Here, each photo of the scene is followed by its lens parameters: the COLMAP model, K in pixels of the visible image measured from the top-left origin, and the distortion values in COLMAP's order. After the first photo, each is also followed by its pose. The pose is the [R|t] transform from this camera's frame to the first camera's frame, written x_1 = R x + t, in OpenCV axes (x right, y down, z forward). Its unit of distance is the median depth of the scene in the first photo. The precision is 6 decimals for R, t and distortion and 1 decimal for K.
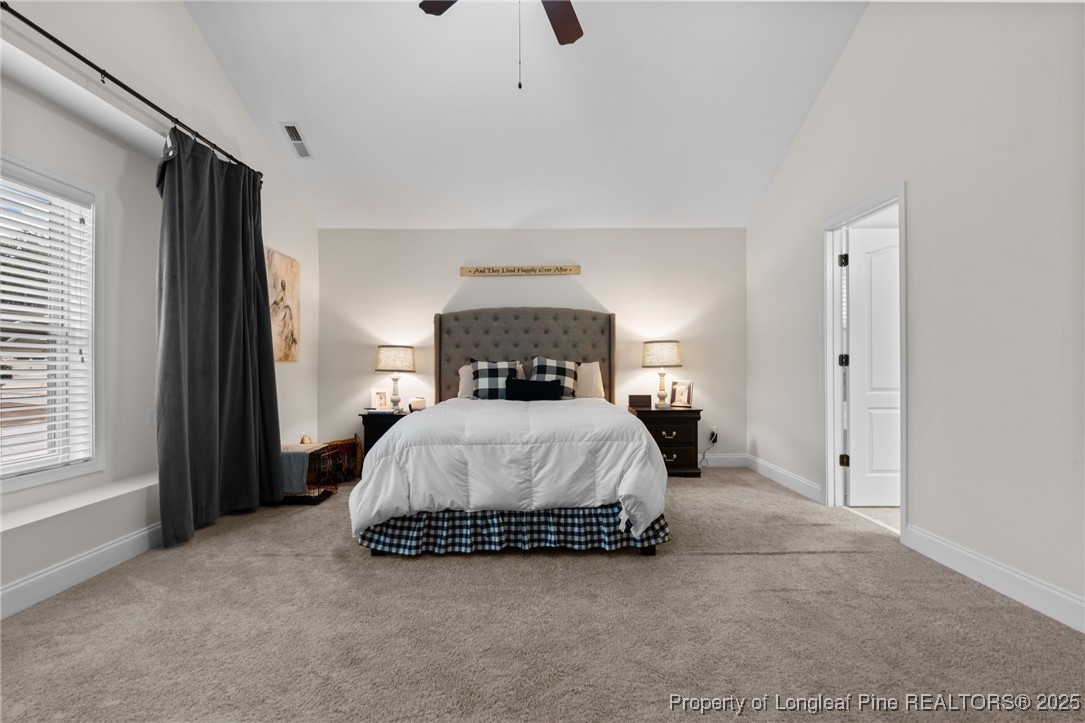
lens RADIAL K [[474.0, 0, 541.7], [0, 474.0, 363.5], [0, 0, 1]] dist [-0.010744, 0.001184]
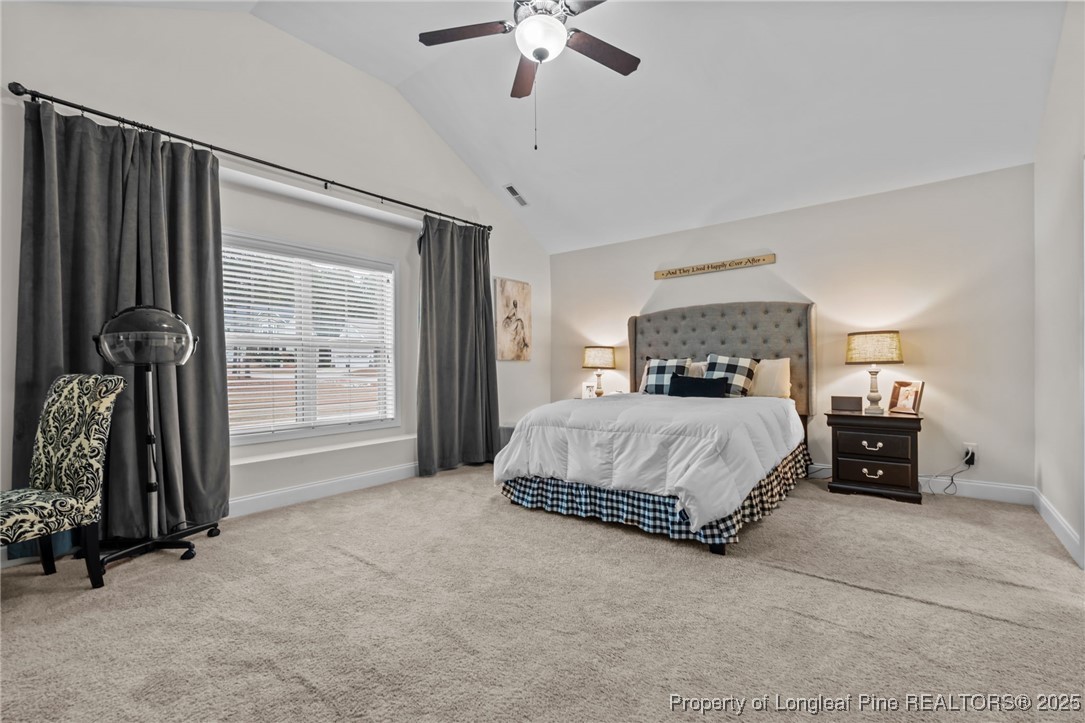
lens RADIAL K [[474.0, 0, 539.5], [0, 474.0, 365.4], [0, 0, 1]] dist [-0.010744, 0.001184]
pose [[0.773338, -0.001576, -0.633992, 0.481848], [0.008627, 0.999930, 0.008038, -0.001856], [0.633935, -0.011685, 0.773298, -0.000503]]
